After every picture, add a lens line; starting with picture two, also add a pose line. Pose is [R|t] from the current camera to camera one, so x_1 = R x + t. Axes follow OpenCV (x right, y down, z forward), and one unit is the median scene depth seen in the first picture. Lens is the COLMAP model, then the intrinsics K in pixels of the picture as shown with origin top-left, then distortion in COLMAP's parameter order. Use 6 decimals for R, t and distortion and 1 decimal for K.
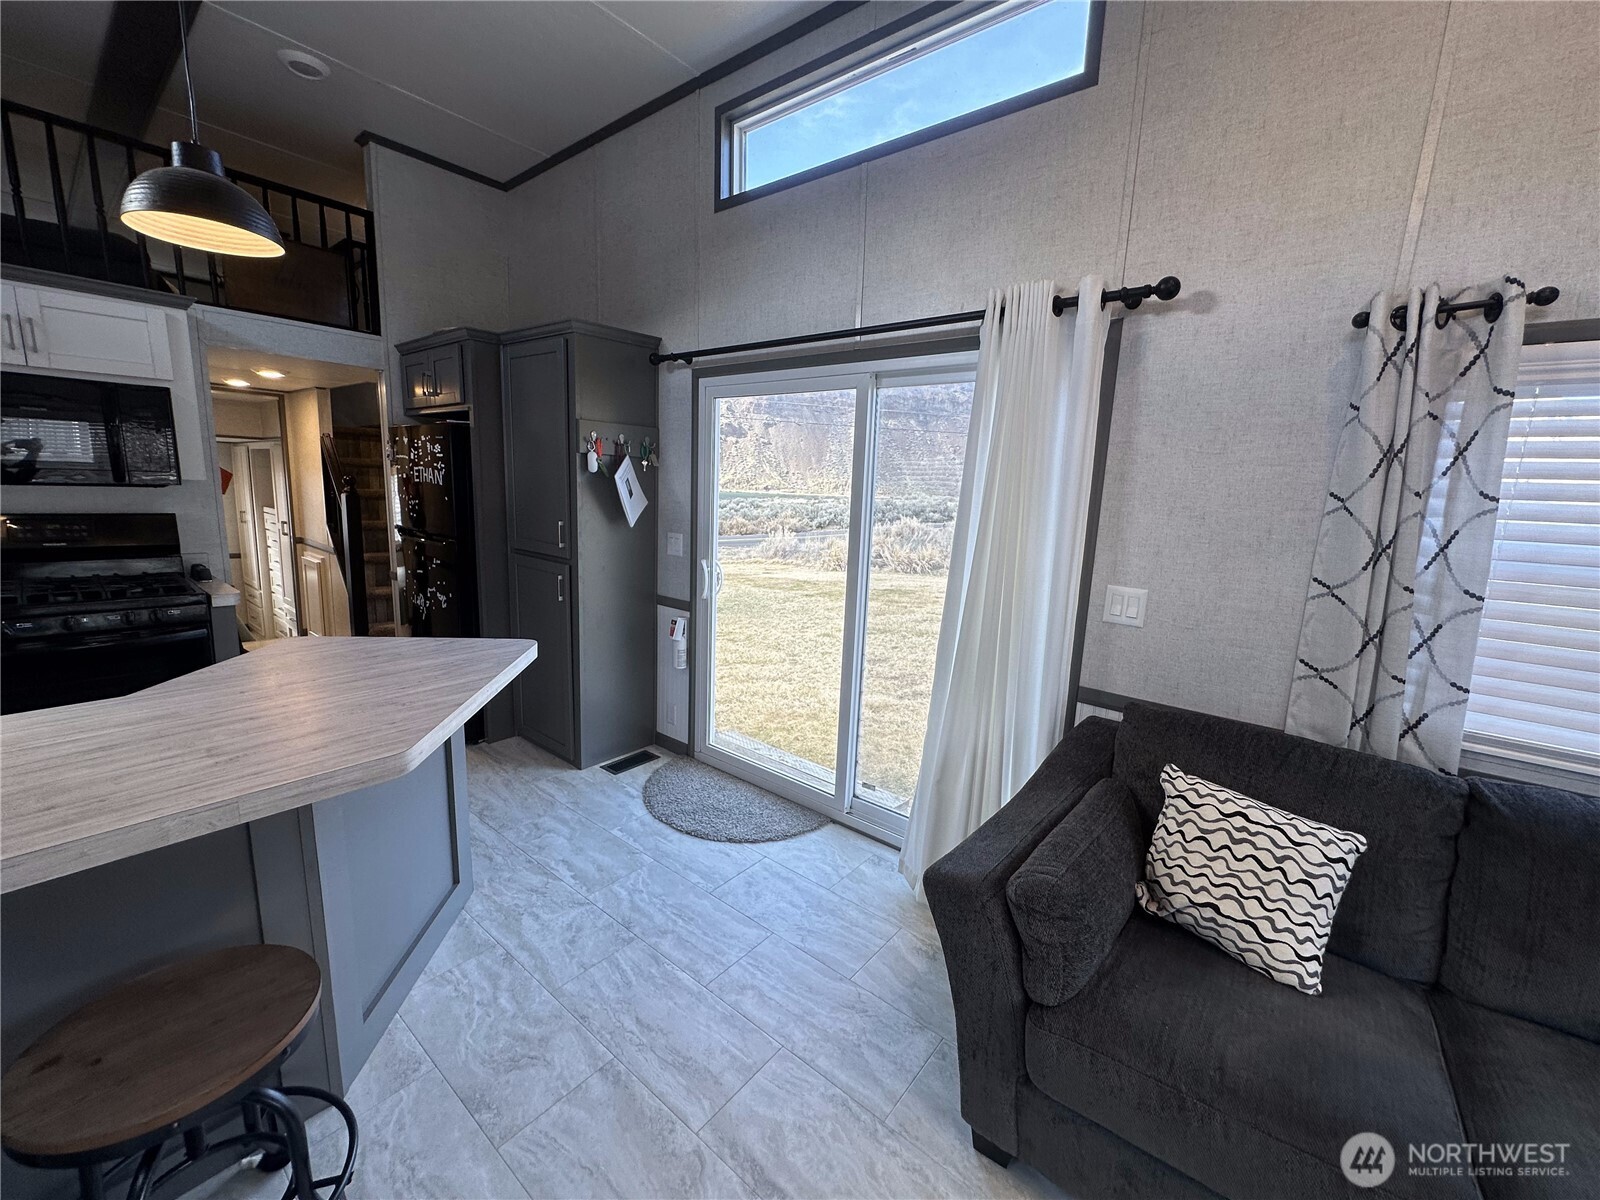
lens RADIAL K [[641.5, 0, 800.5], [0, 641.5, 598.4], [0, 0, 1]] dist [-0.005318, 0.001187]
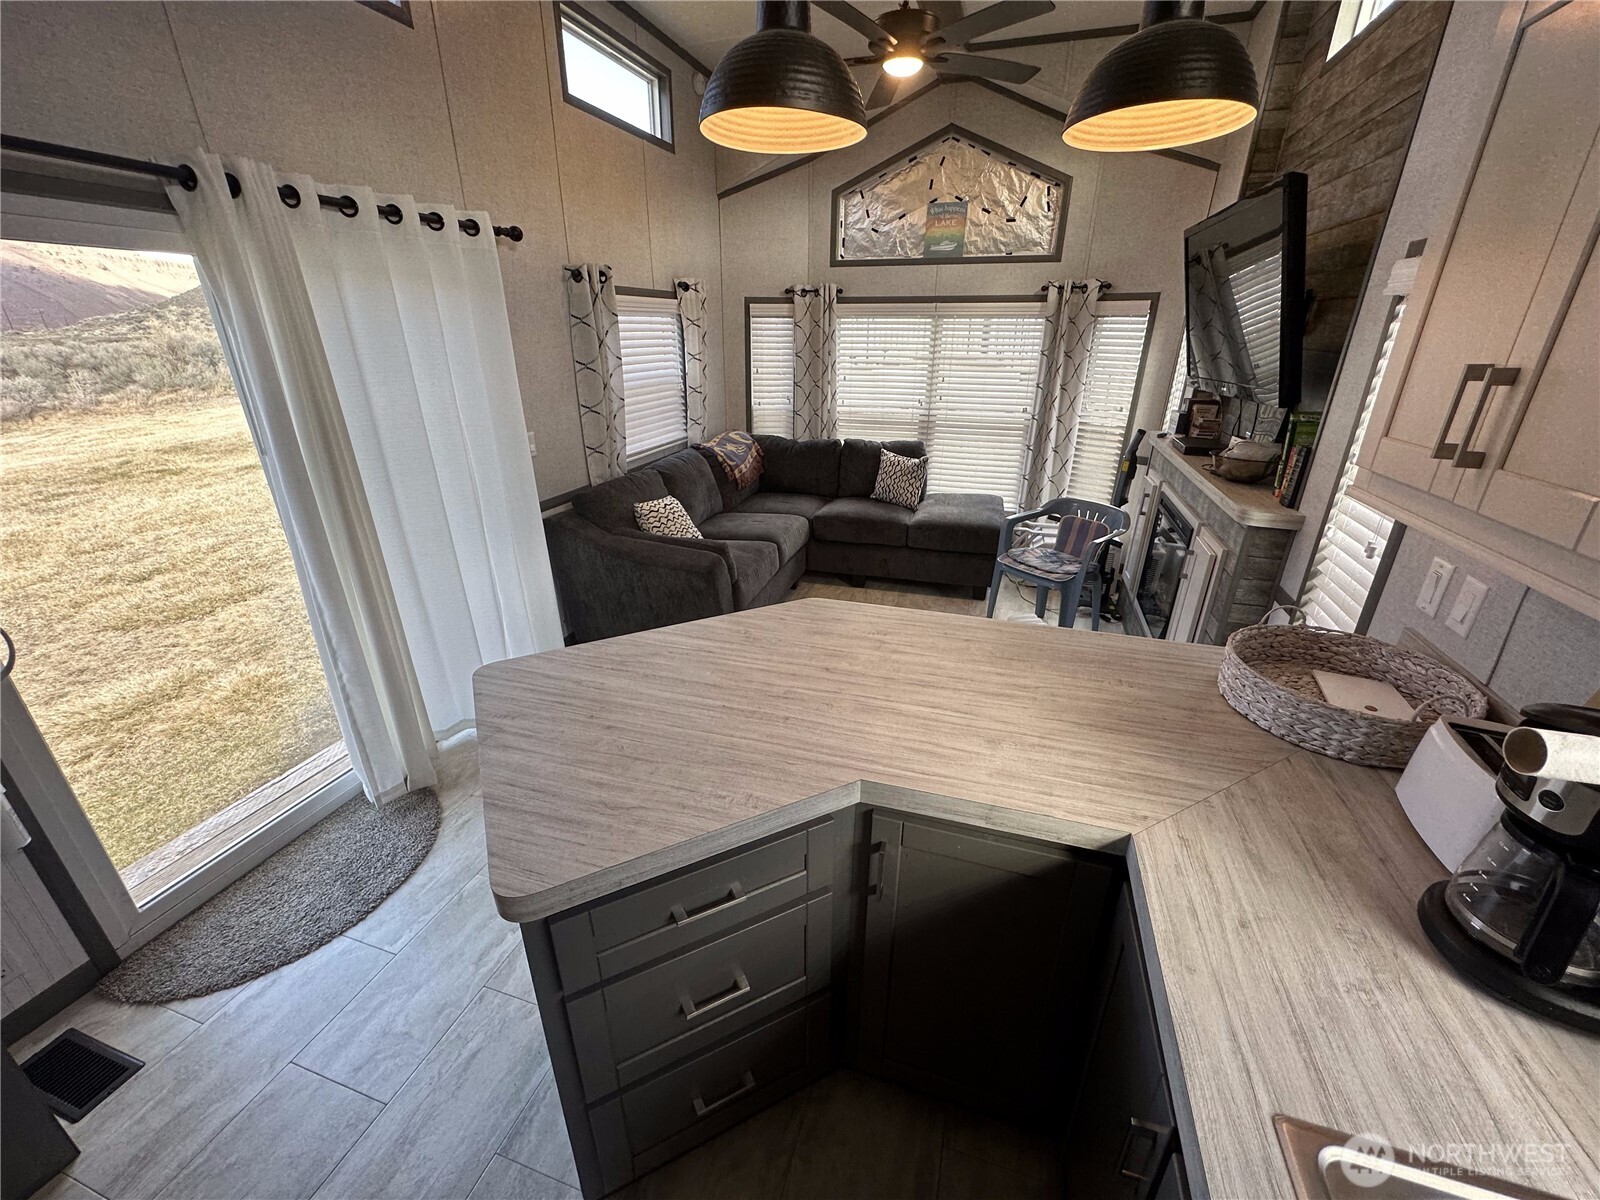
lens RADIAL K [[641.5, 0, 799.0], [0, 641.5, 599.2], [0, 0, 1]] dist [-0.005318, 0.001187]
pose [[-0.362664, -0.397689, 0.842804, -1.251853], [0.153465, 0.866541, 0.474926, -0.317460], [-0.919197, 0.301580, -0.253232, 0.943244]]
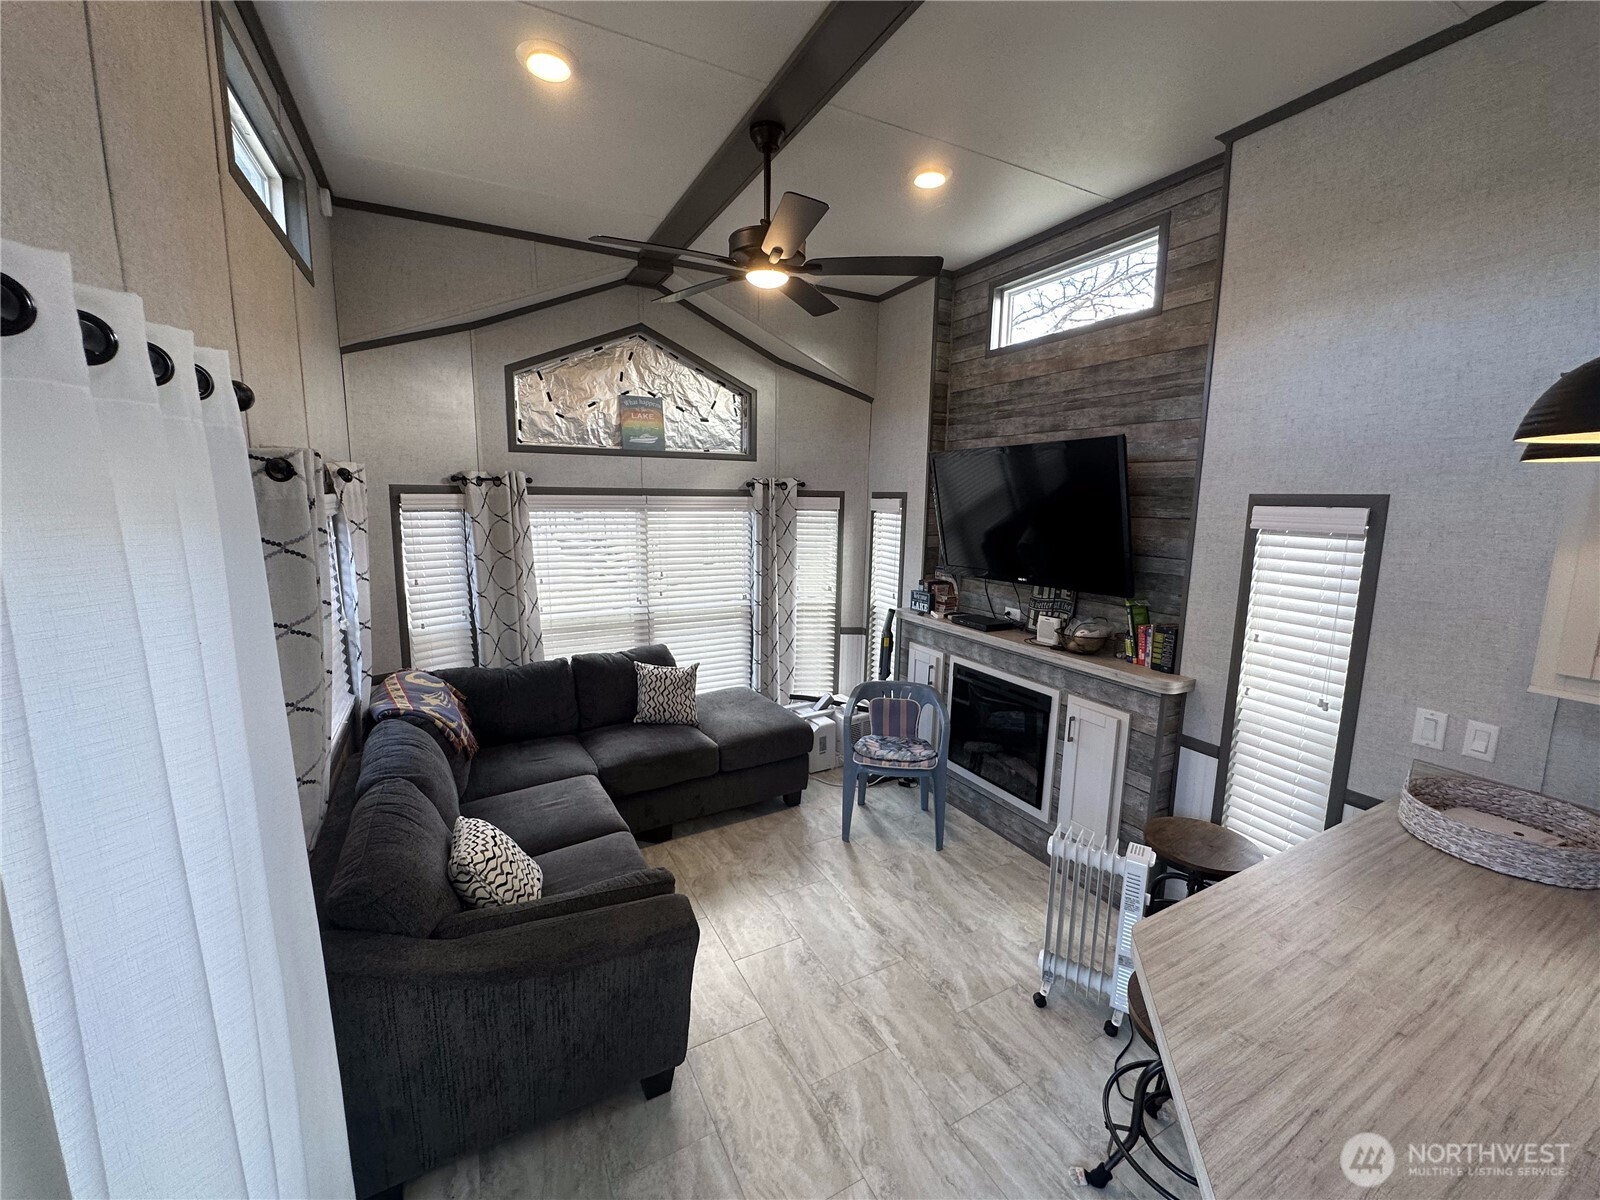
lens RADIAL K [[641.5, 0, 800.5], [0, 641.5, 599.1], [0, 0, 1]] dist [-0.005318, 0.001187]
pose [[-0.921534, -0.109221, 0.372620, -0.294786], [0.024760, 0.941144, 0.337098, -0.455459], [-0.387508, 0.319873, -0.864592, 1.336238]]
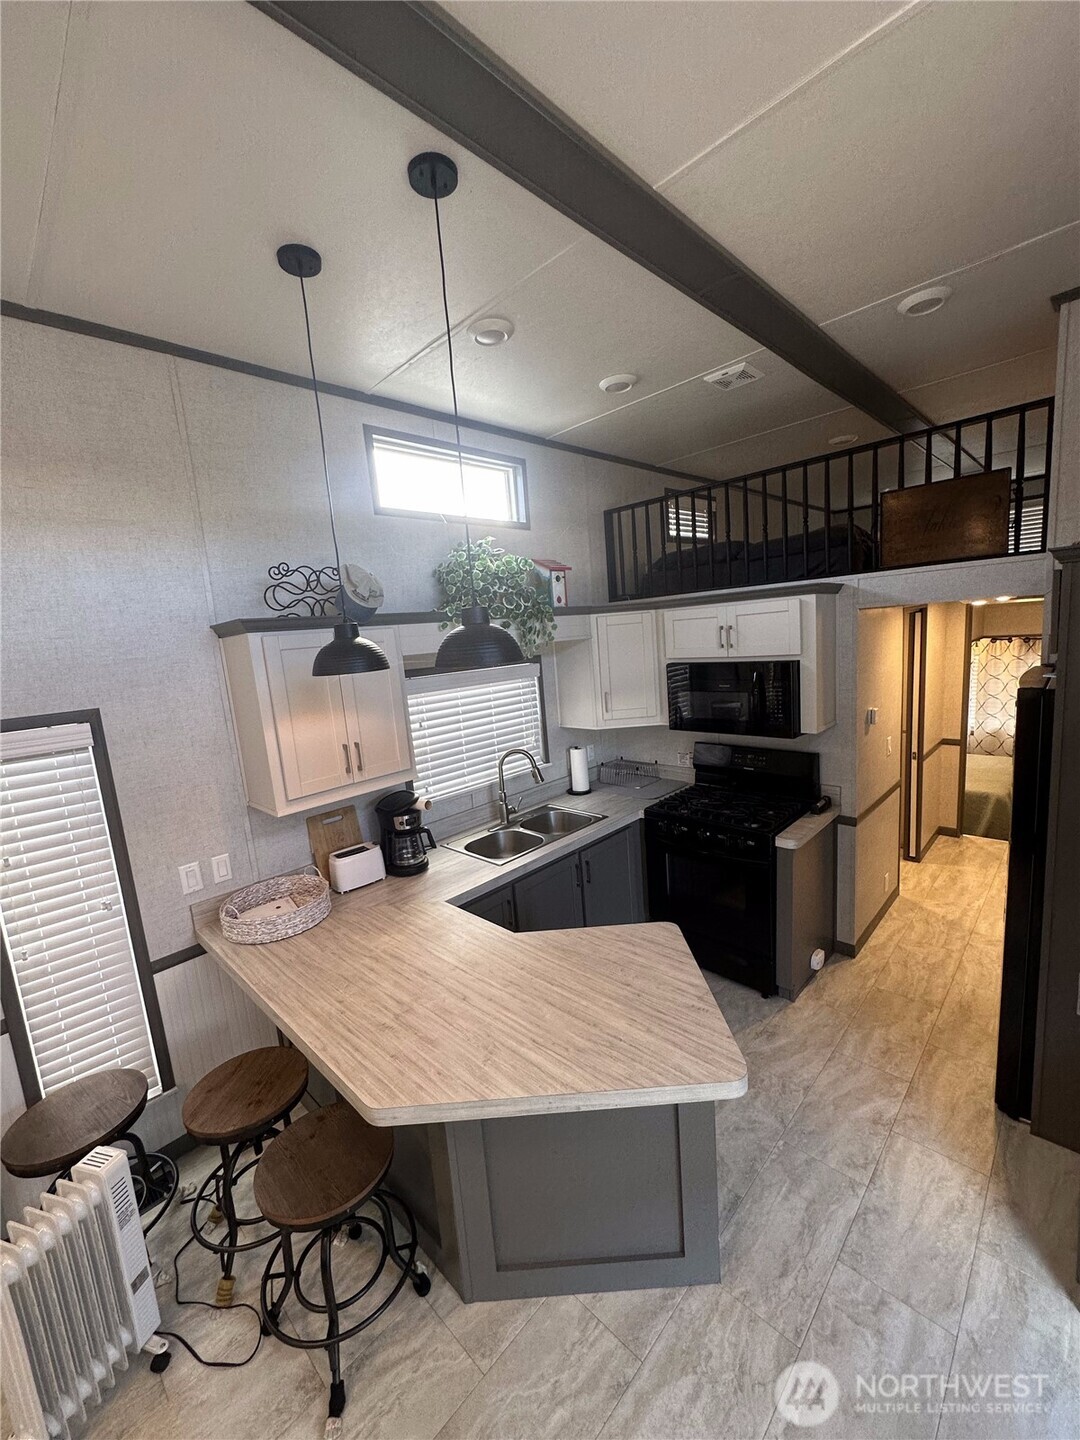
lens RADIAL K [[577.3, 0, 540.2], [0, 577.3, 720.2], [0, 0, 1]] dist [-0.005318, 0.001187]
pose [[-0.094495, 0.117087, -0.988616, 0.227655], [-0.104904, 0.986359, 0.126847, -0.438085], [0.989983, 0.115697, -0.080923, 0.882223]]
